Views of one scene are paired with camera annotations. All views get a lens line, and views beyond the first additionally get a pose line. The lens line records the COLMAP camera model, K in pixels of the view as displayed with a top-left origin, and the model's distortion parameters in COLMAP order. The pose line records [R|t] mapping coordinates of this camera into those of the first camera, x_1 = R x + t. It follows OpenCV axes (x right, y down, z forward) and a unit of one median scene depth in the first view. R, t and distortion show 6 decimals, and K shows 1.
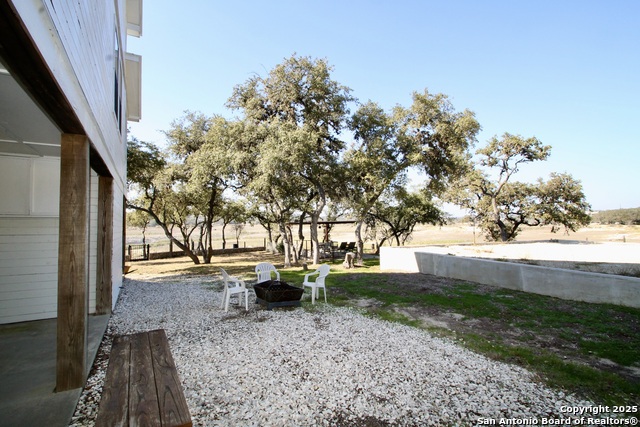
lens RADIAL K [[301.5, 0, 318.6], [0, 301.5, 215.6], [0, 0, 1]] dist [-0.009172, -0.003914]
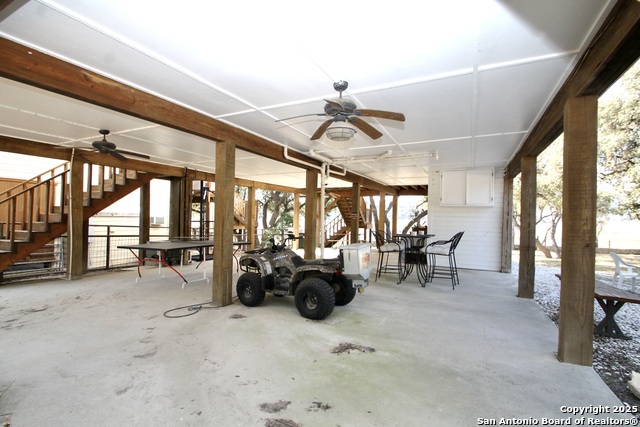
lens RADIAL K [[301.5, 0, 320.2], [0, 301.5, 213.9], [0, 0, 1]] dist [-0.009172, -0.003914]
pose [[0.540088, 0.007353, -0.841576, 0.005206], [0.003488, 0.999934, 0.010975, 0.020299], [0.841601, -0.008863, 0.540027, -0.438234]]
